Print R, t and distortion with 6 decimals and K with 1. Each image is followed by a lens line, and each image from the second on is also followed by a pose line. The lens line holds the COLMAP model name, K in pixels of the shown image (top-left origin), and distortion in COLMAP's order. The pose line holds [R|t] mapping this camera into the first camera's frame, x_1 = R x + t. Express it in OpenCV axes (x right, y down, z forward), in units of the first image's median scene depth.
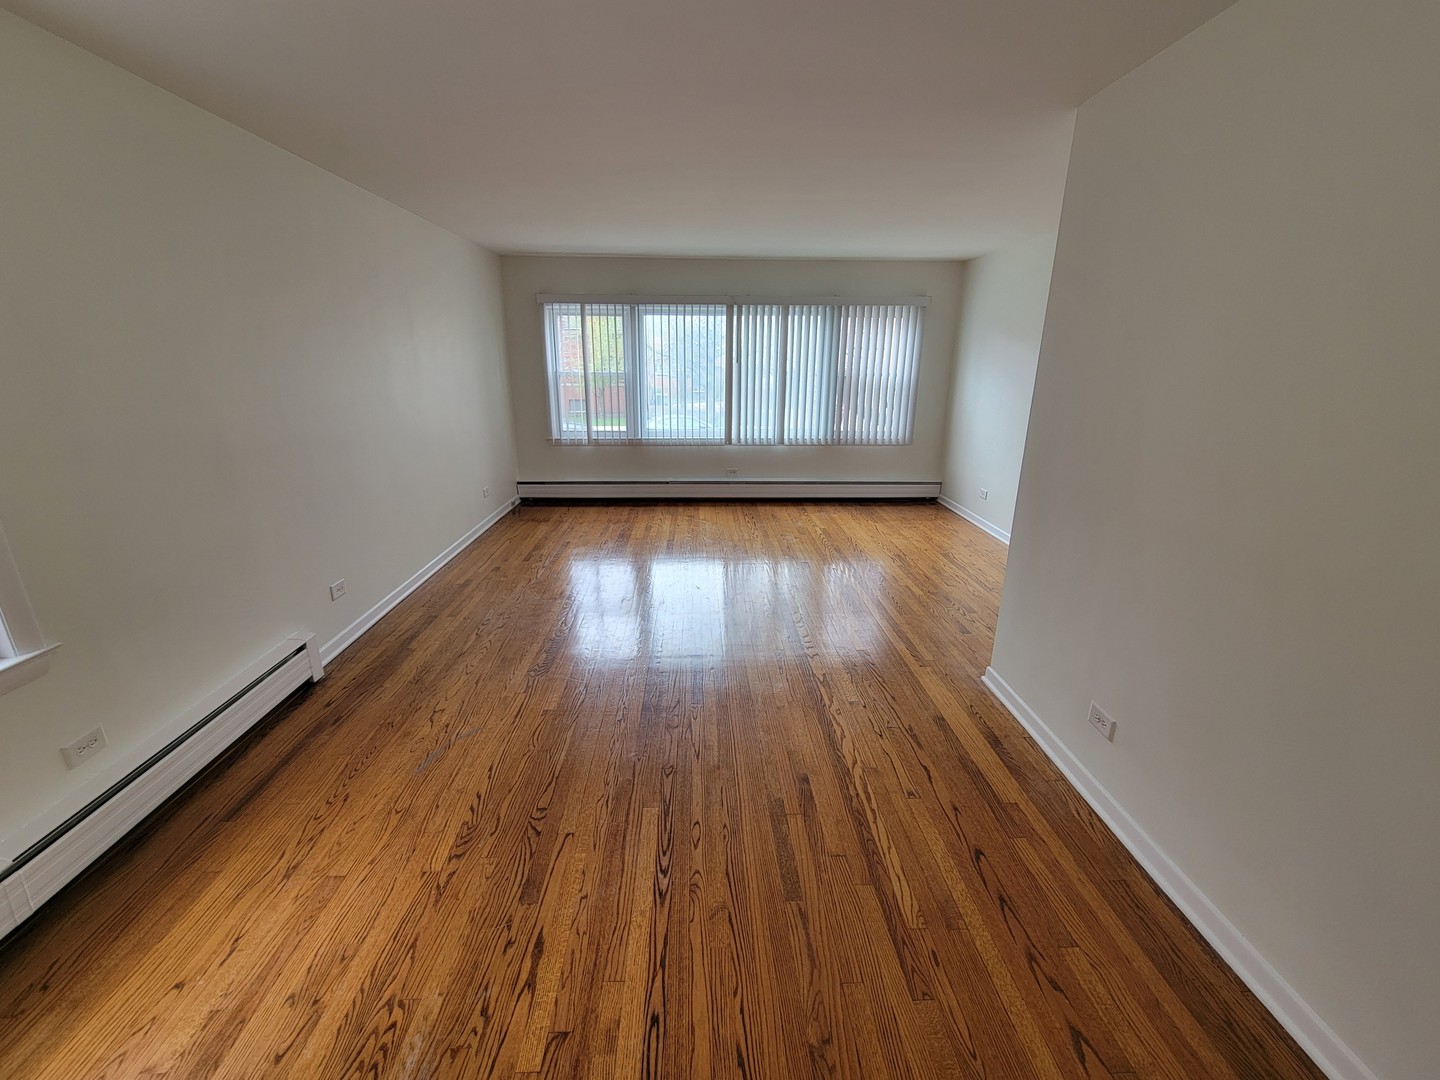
lens RADIAL K [[606.7, 0, 716.6], [0, 606.7, 536.3], [0, 0, 1]] dist [-0.001031, 0.000884]
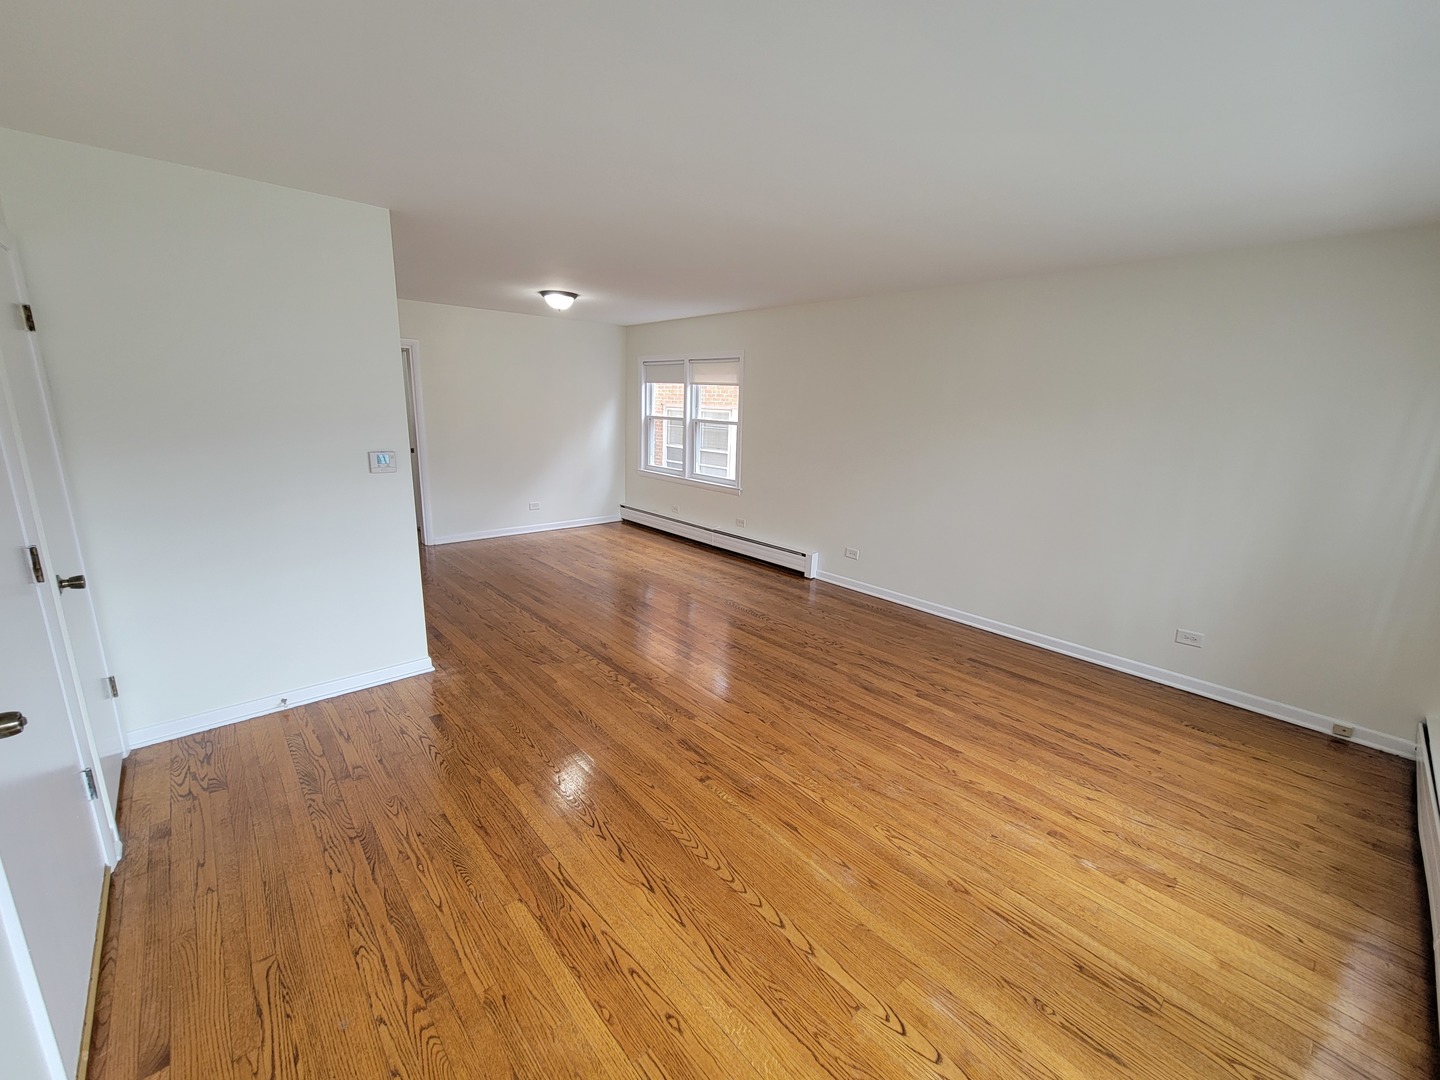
lens RADIAL K [[586.0, 0, 718.6], [0, 586.0, 541.7], [0, 0, 1]] dist [-0.001335, 0.000139]
pose [[-0.765482, 0.119482, -0.632267, 0.718176], [-0.221223, 0.873842, 0.432967, -0.605891], [0.604233, 0.471300, -0.642478, 1.988805]]
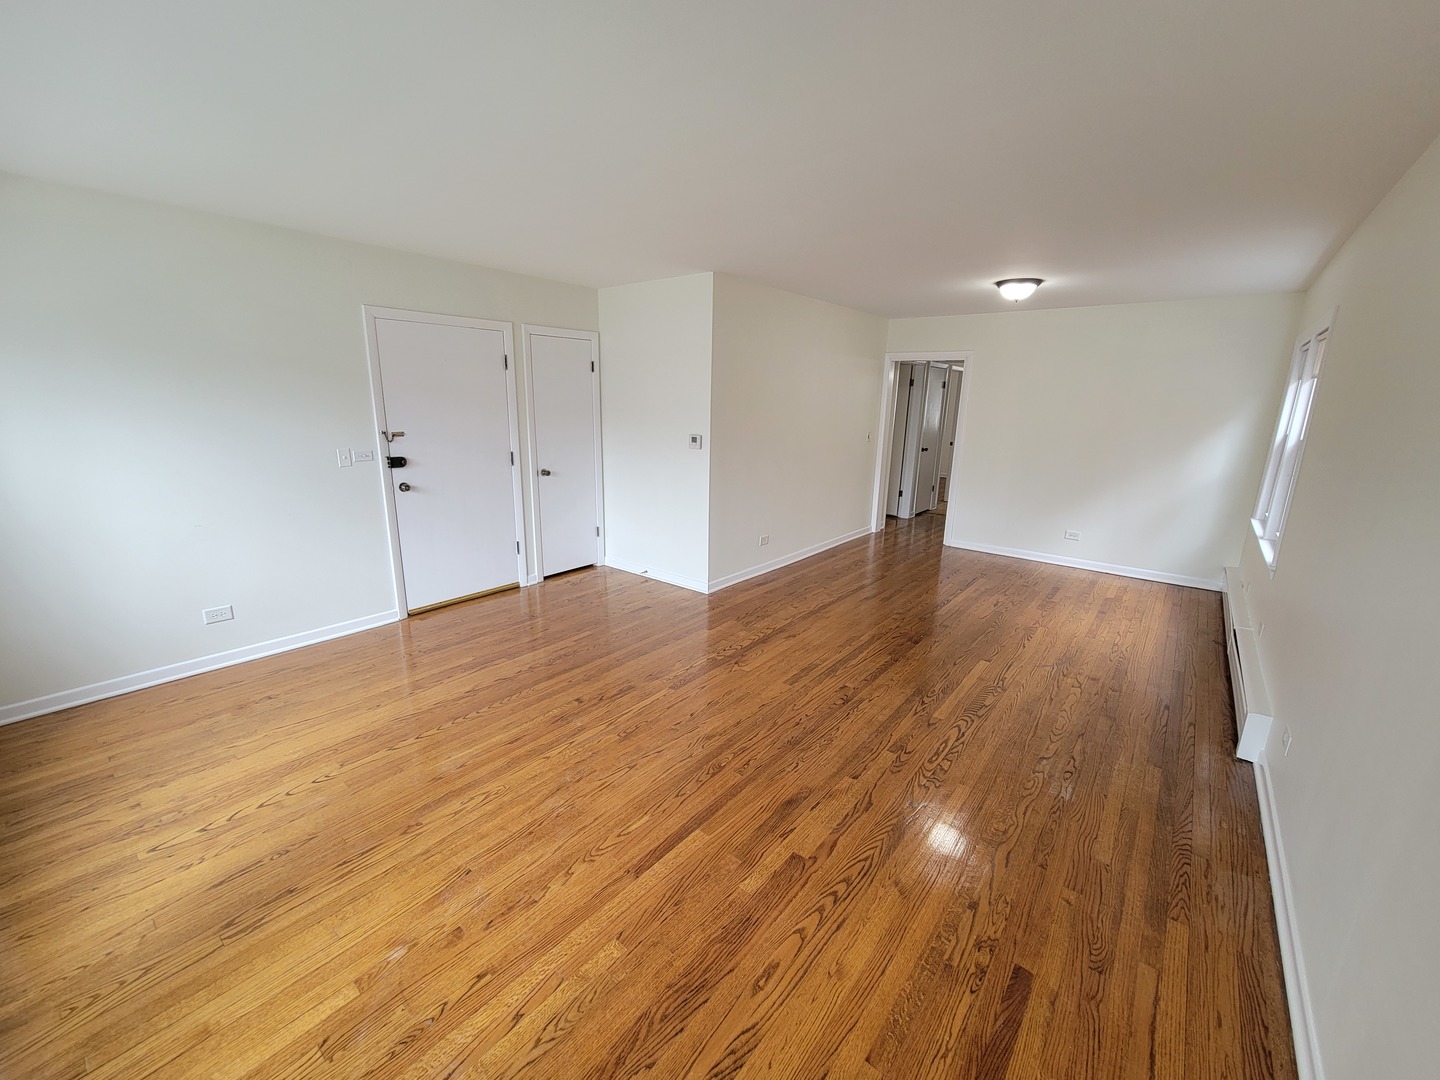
lens RADIAL K [[590.1, 0, 717.4], [0, 590.1, 541.7], [0, 0, 1]] dist [-0.003923, 0.002039]
pose [[-0.757238, -0.178134, 0.628378, -0.567369], [0.163978, 0.879424, 0.446905, -0.607234], [-0.632220, 0.441453, -0.636724, 1.978908]]
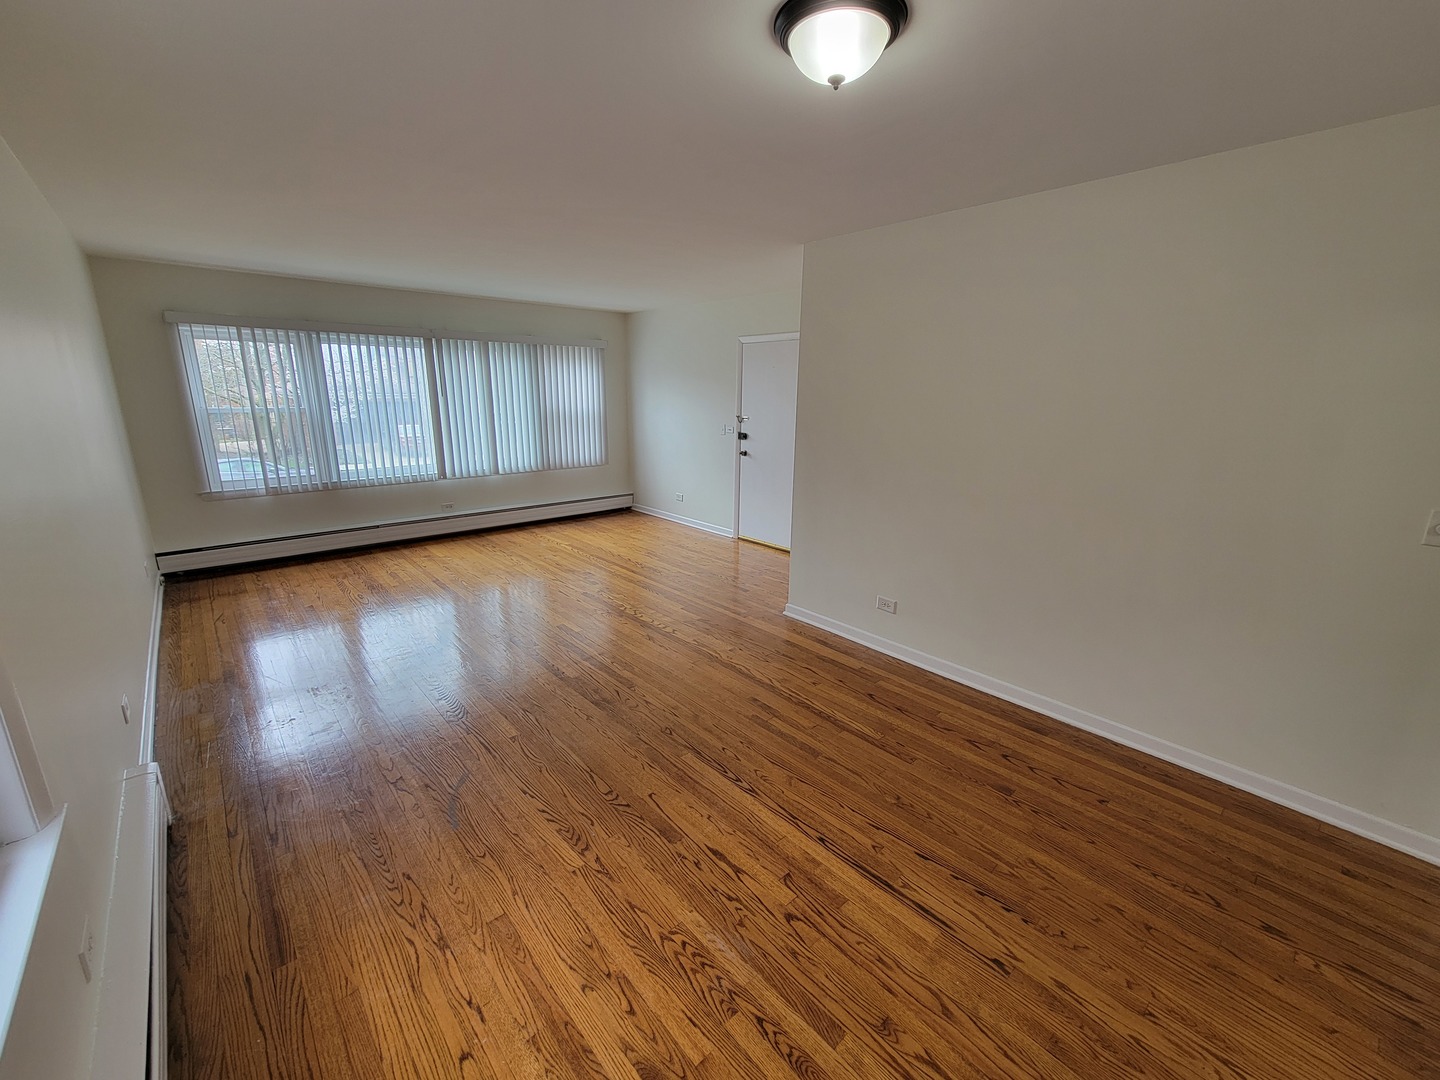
lens RADIAL K [[590.1, 0, 717.4], [0, 590.1, 541.7], [0, 0, 1]] dist [-0.003923, 0.002039]
pose [[0.767824, -0.159575, 0.620469, -0.540983], [0.178403, 0.983432, 0.032152, -0.007466], [-0.615320, 0.086006, 0.783571, -0.020141]]
